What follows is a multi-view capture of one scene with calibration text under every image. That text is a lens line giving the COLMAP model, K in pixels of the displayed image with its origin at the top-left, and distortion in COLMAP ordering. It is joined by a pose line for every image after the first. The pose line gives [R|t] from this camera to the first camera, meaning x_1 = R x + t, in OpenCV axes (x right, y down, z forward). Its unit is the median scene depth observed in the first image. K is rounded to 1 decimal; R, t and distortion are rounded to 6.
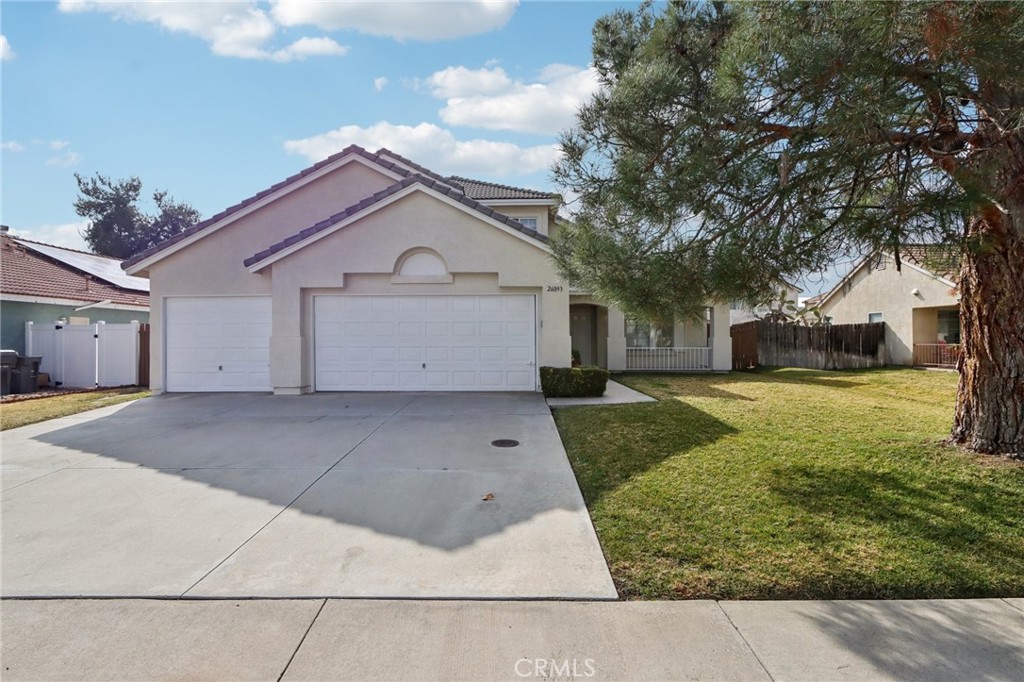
lens RADIAL K [[507.8, 0, 512.0], [0, 507.8, 341.0], [0, 0, 1]] dist [-0.007196, -0.000038]
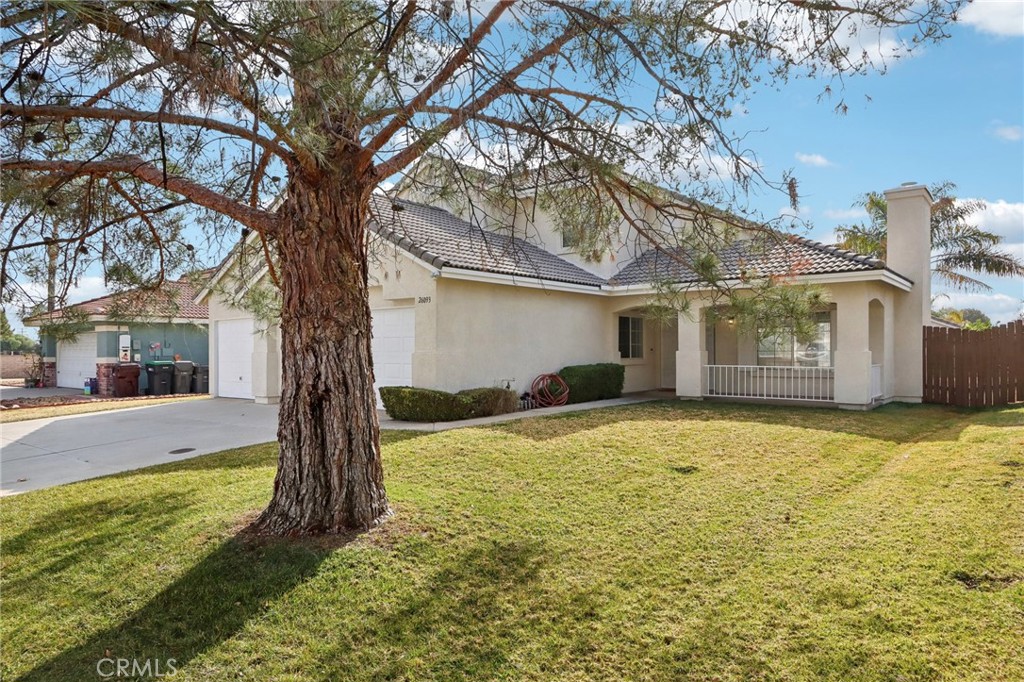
lens RADIAL K [[666.4, 0, 516.7], [0, 666.4, 344.0], [0, 0, 1]] dist [-0.000288, -0.000106]
pose [[0.787798, -0.009203, -0.615865, 0.919156], [0.002324, 0.999926, -0.011969, -0.008394], [0.615929, 0.007998, 0.787761, 0.153151]]
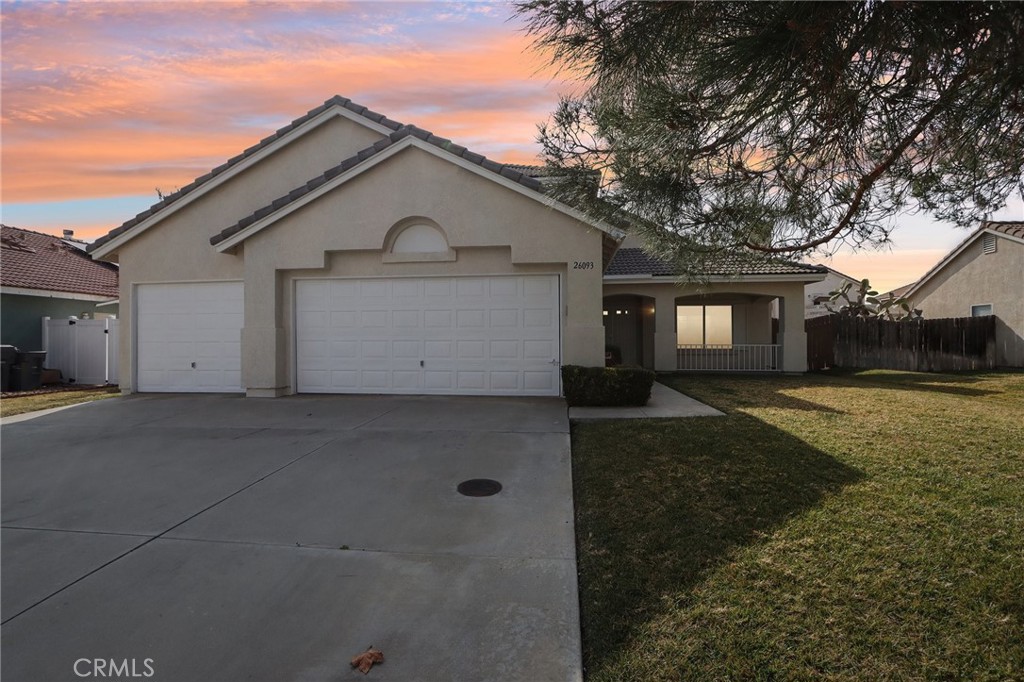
lens RADIAL K [[477.7, 0, 508.1], [0, 477.7, 341.7], [0, 0, 1]] dist [-0.013316, 0.000680]
pose [[0.993368, 0.000290, -0.114978, 0.052339], [-0.000523, 0.999998, -0.001999, 0.014742], [0.114977, 0.002046, 0.993366, 0.253798]]
